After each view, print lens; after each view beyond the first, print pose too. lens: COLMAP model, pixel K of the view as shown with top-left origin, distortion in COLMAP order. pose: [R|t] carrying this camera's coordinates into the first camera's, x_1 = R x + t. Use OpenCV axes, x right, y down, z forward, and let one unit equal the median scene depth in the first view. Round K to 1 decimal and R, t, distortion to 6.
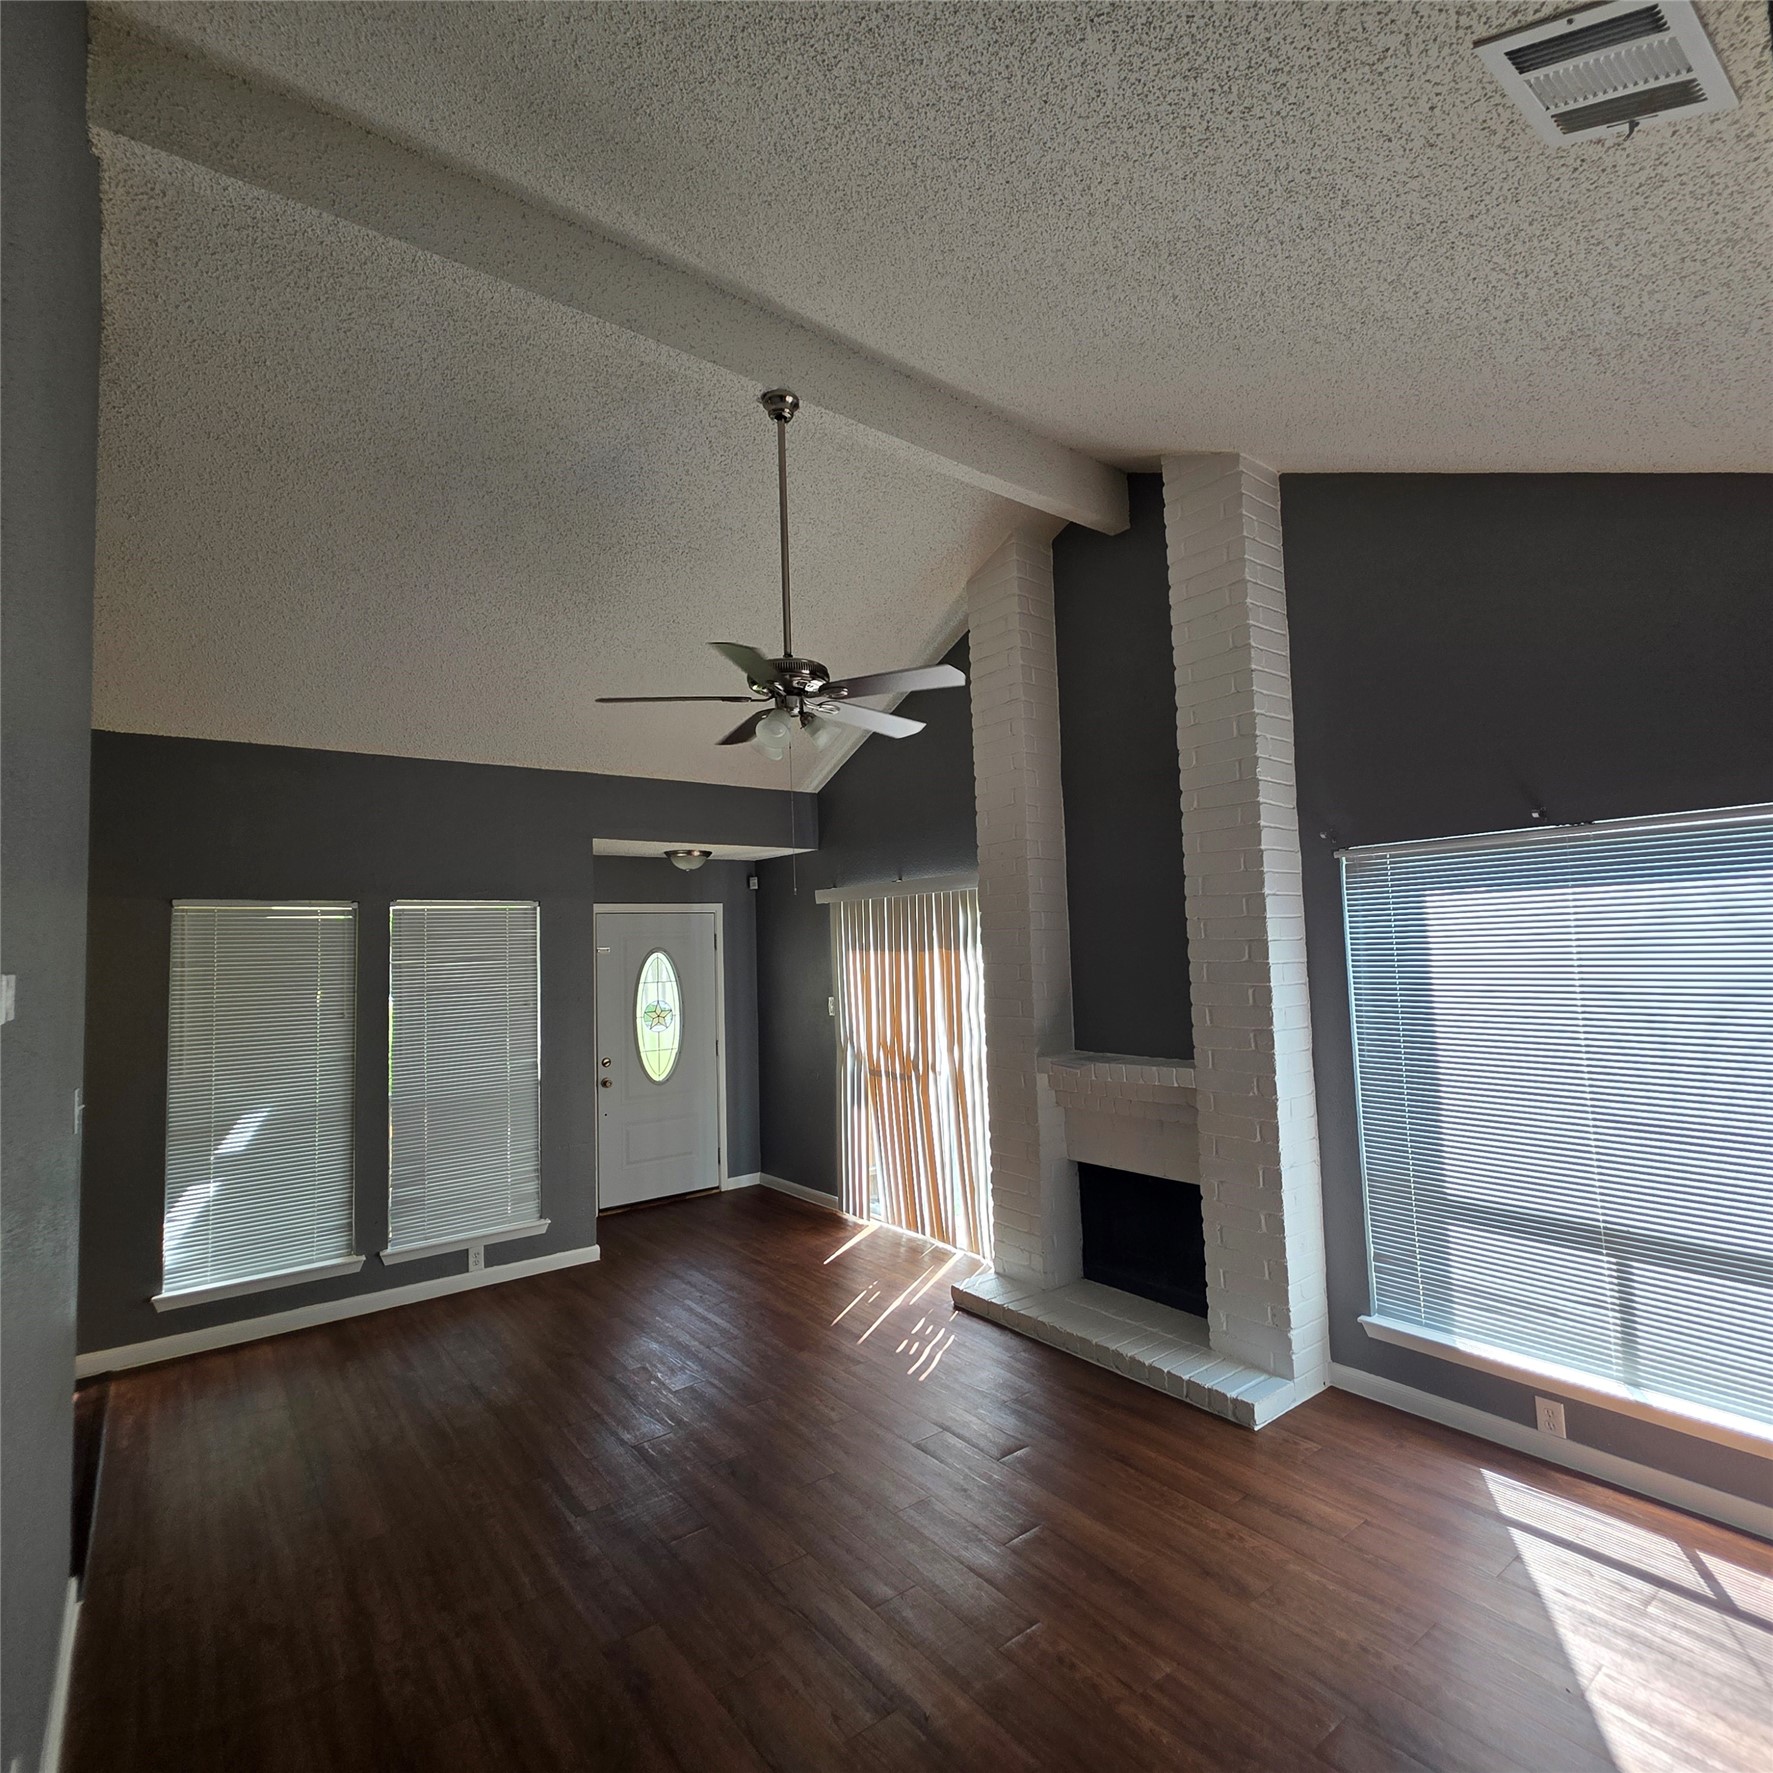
lens RADIAL K [[943.3, 0, 875.1], [0, 943.3, 886.6], [0, 0, 1]] dist [0.001058, -0.001525]
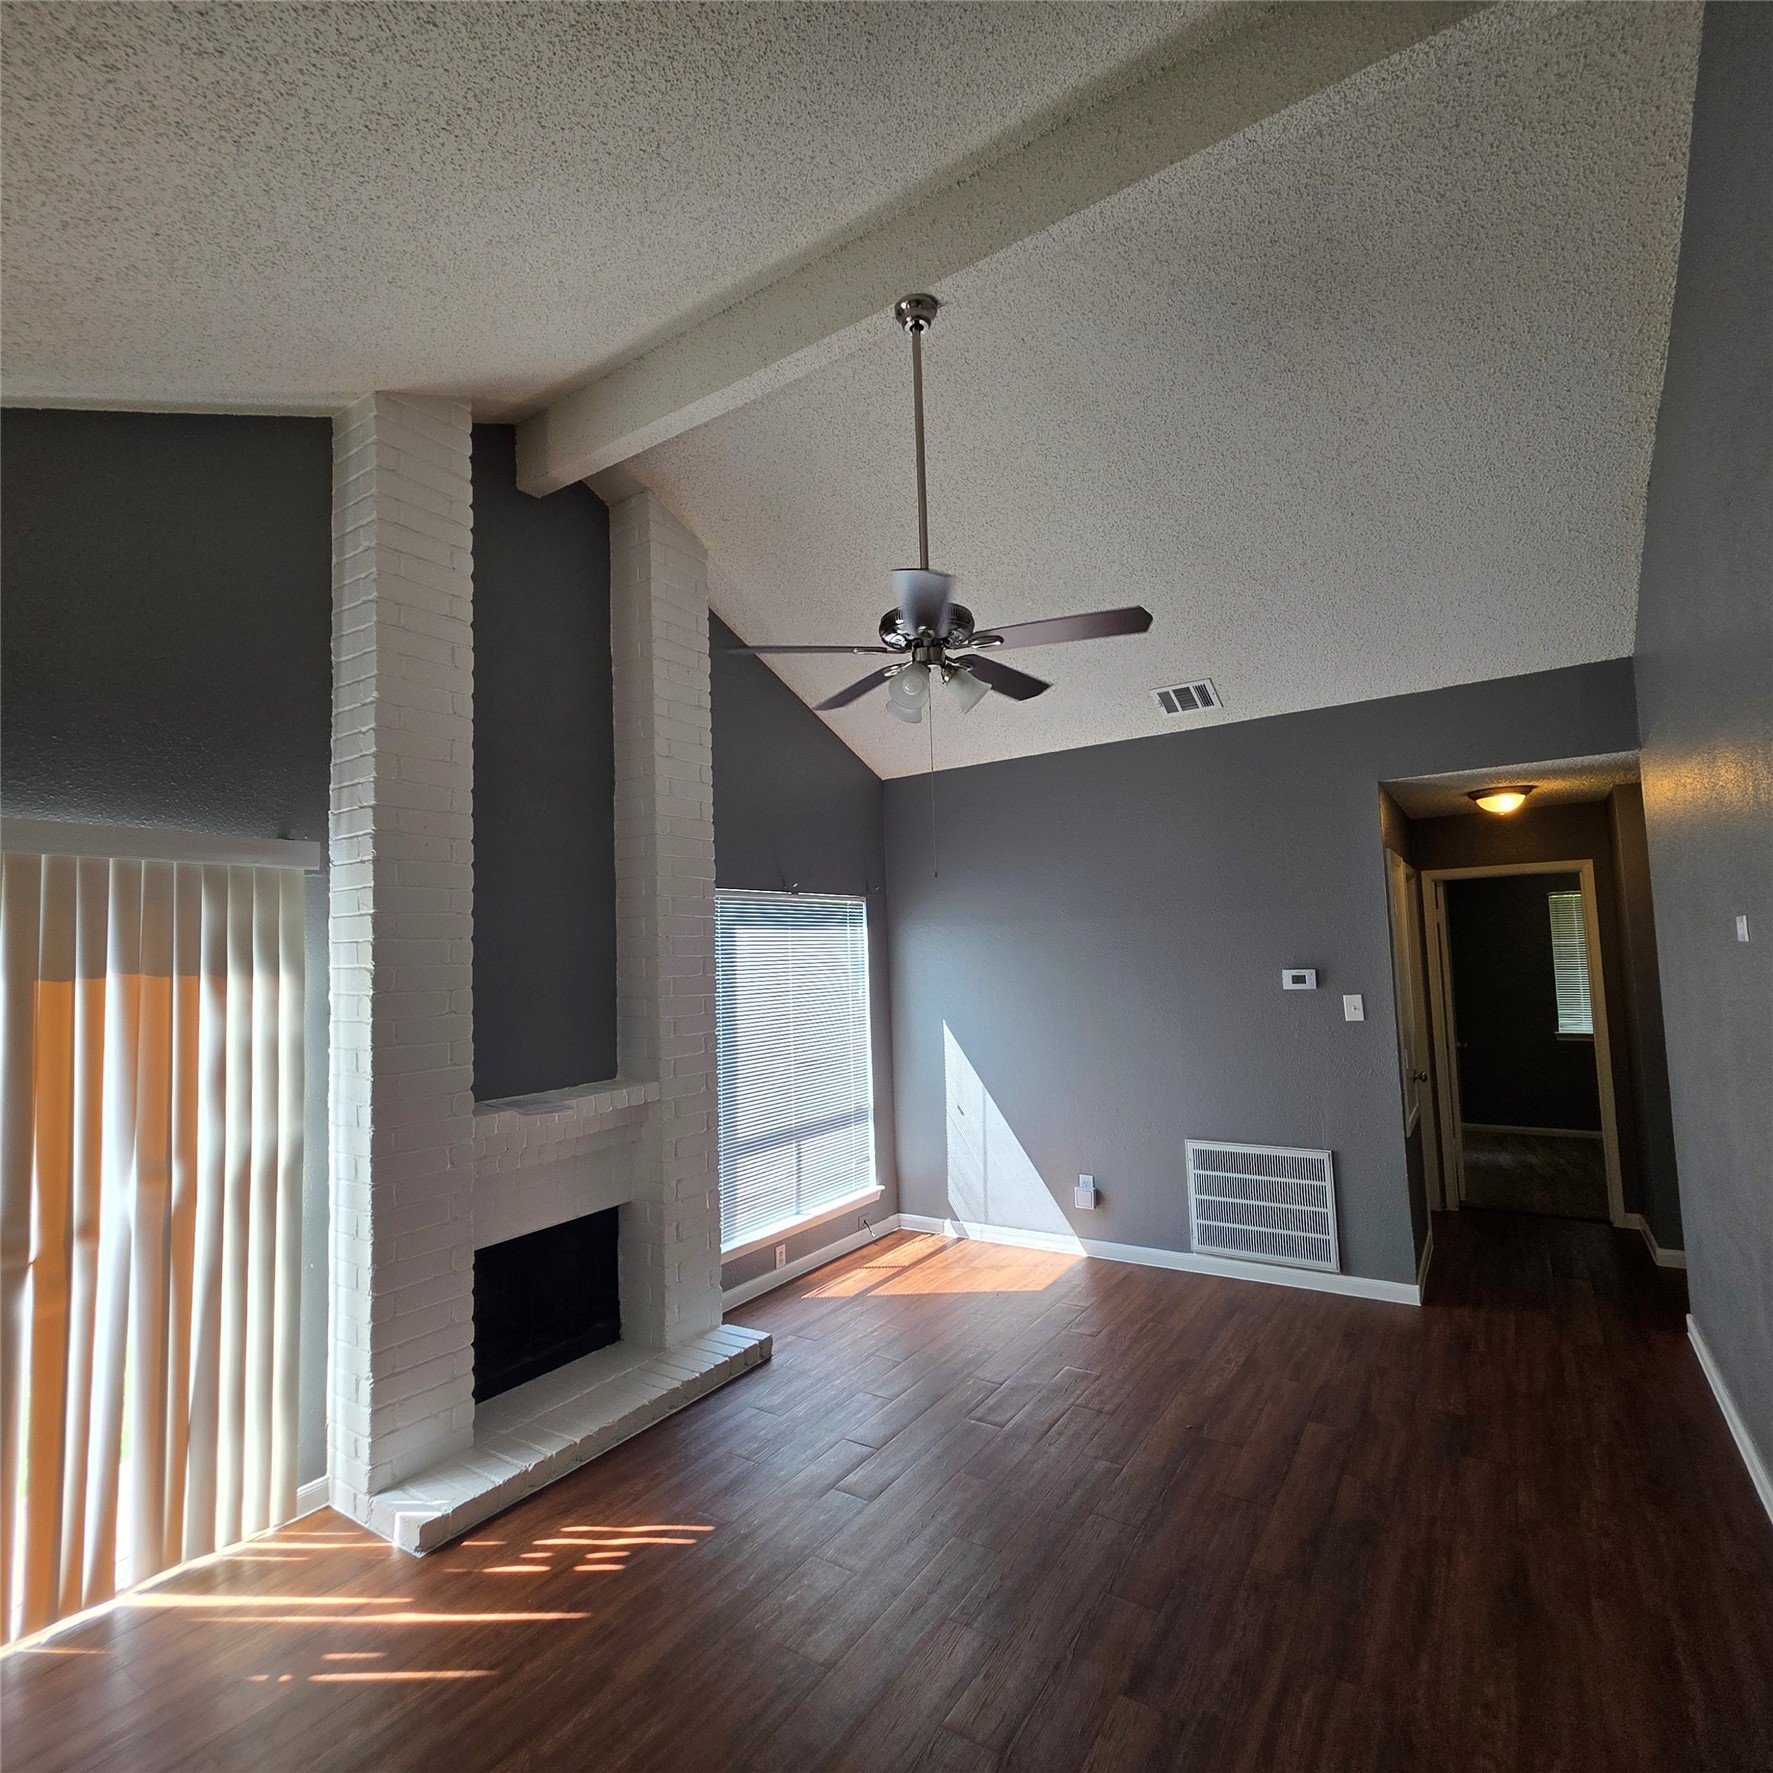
lens RADIAL K [[943.3, 0, 871.6], [0, 943.3, 887.4], [0, 0, 1]] dist [0.001058, -0.001525]
pose [[-0.320589, 0.108123, 0.941027, -0.535136], [-0.019993, 0.992470, -0.120845, 0.074651], [-0.947007, -0.057556, -0.316014, 0.813356]]
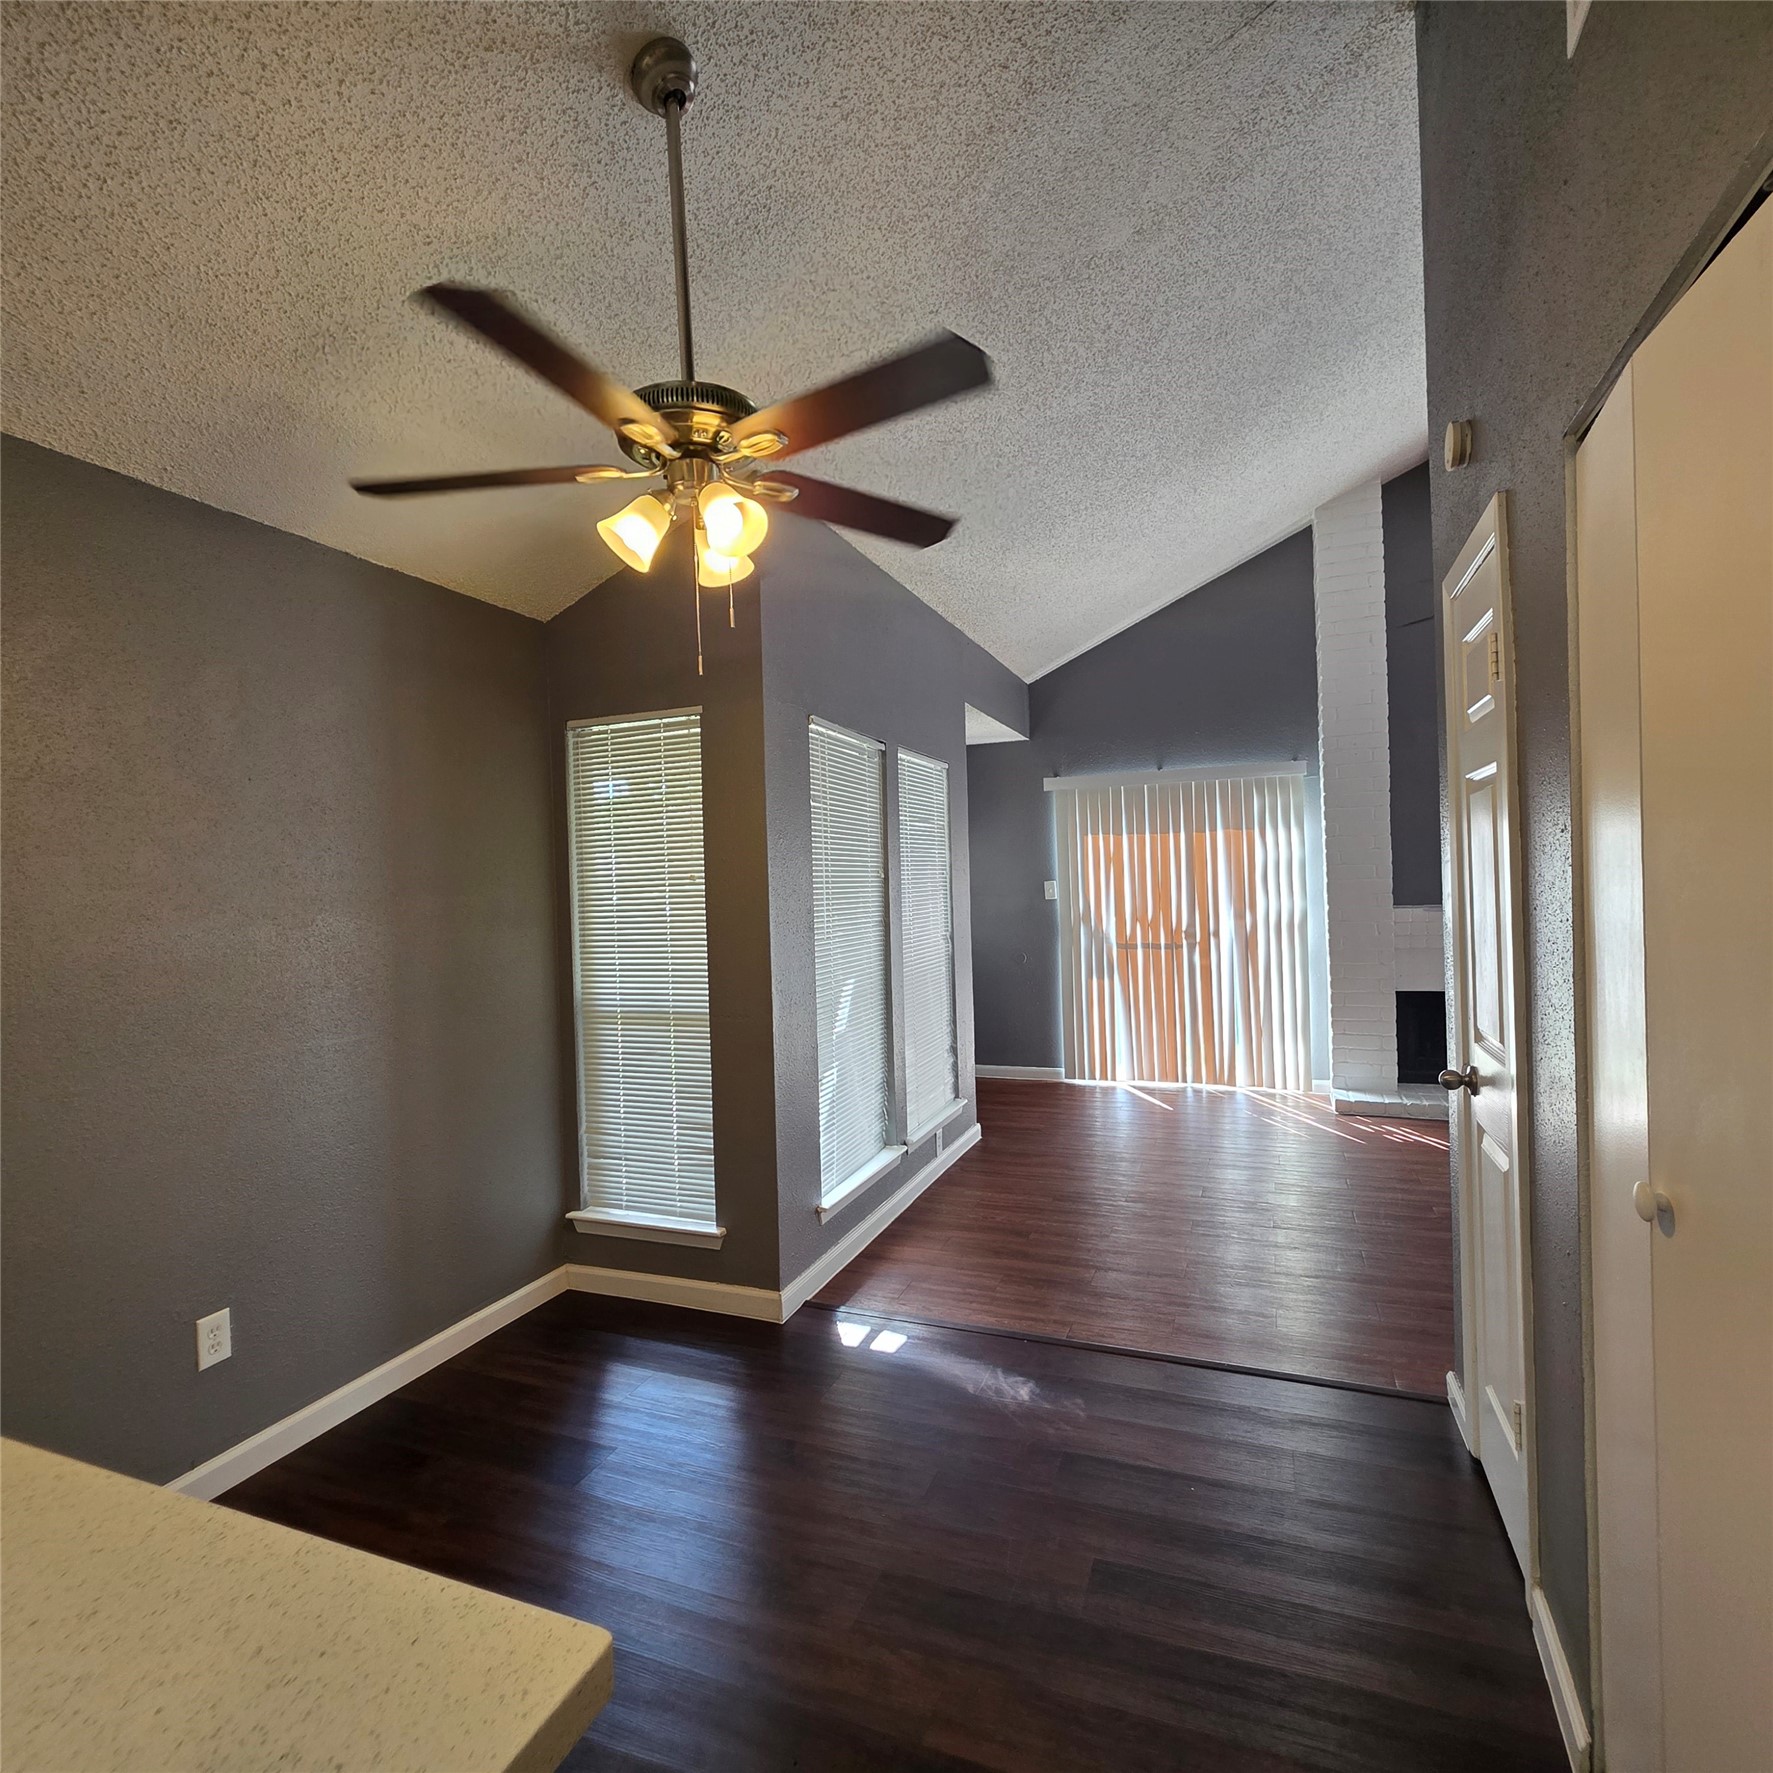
lens RADIAL K [[943.3, 0, 862.7], [0, 943.3, 886.8], [0, 0, 1]] dist [0.001058, -0.001525]
pose [[0.869167, 0.000589, 0.494518, -0.898414], [-0.026578, 0.998610, 0.045524, 0.097348], [-0.493803, -0.052711, 0.867975, 0.231208]]
